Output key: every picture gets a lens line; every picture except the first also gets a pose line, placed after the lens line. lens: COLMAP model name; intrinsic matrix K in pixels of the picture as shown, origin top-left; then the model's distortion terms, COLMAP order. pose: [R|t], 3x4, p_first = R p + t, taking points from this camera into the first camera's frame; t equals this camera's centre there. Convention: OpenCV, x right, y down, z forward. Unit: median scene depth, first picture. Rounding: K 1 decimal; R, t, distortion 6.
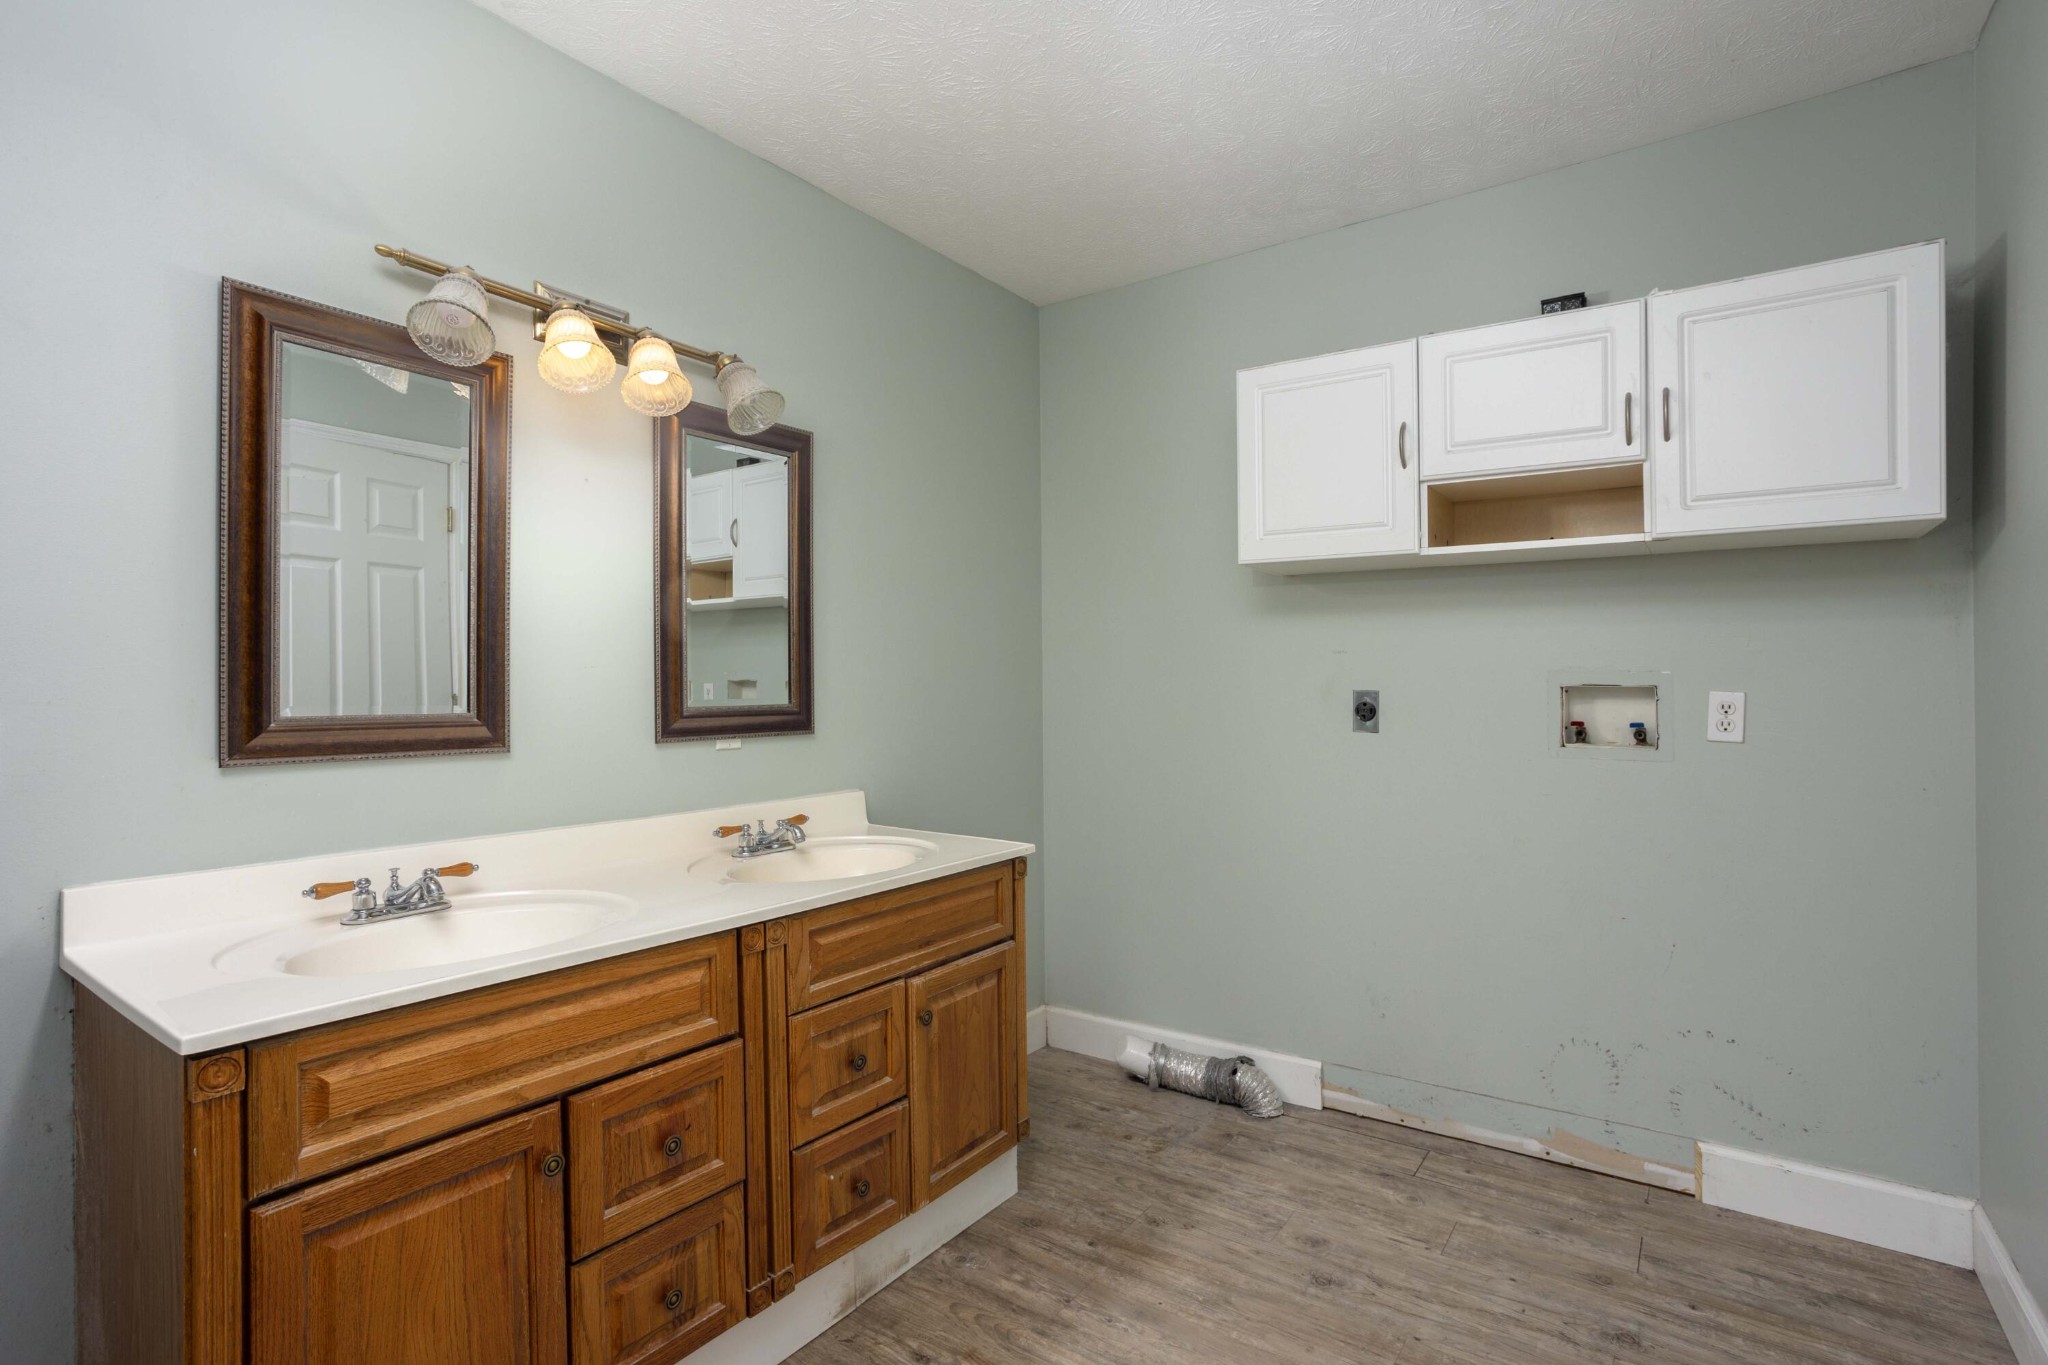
lens RADIAL K [[964.4, 0, 1024.0], [0, 964.4, 682.5], [0, 0, 1]] dist [-0.045777, 0.026843]
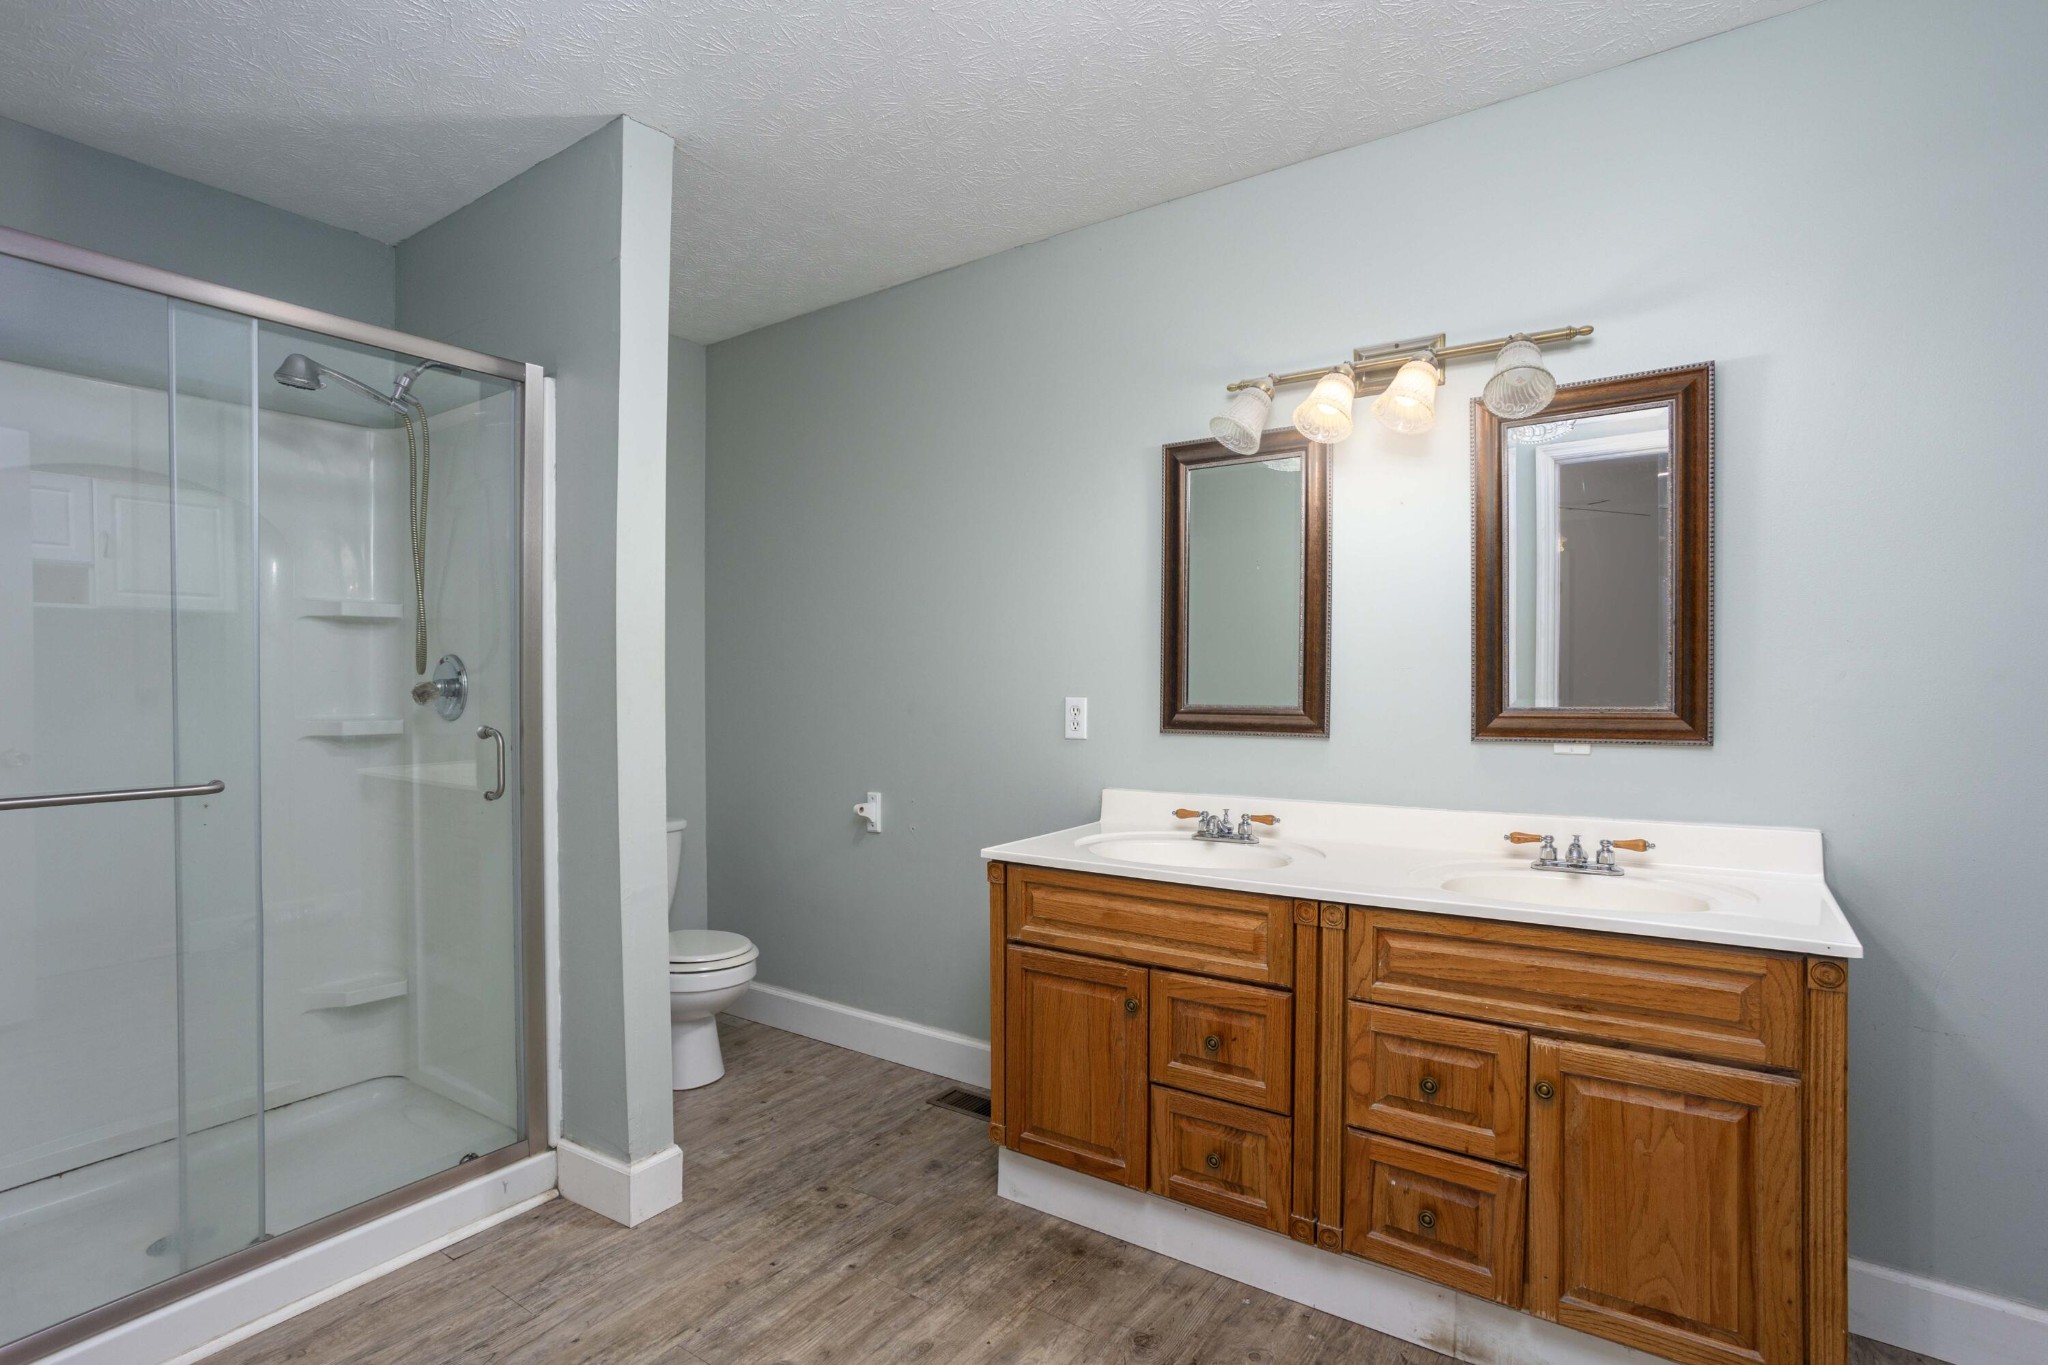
lens RADIAL K [[987.2, 0, 1049.4], [0, 987.2, 696.8], [0, 0, 1]] dist [-0.001531, 0.005764]
pose [[0.057613, 0.018911, -0.998160, 0.826350], [0.012389, 0.999730, 0.019655, -0.013429], [0.998262, -0.013499, 0.057363, 0.609231]]
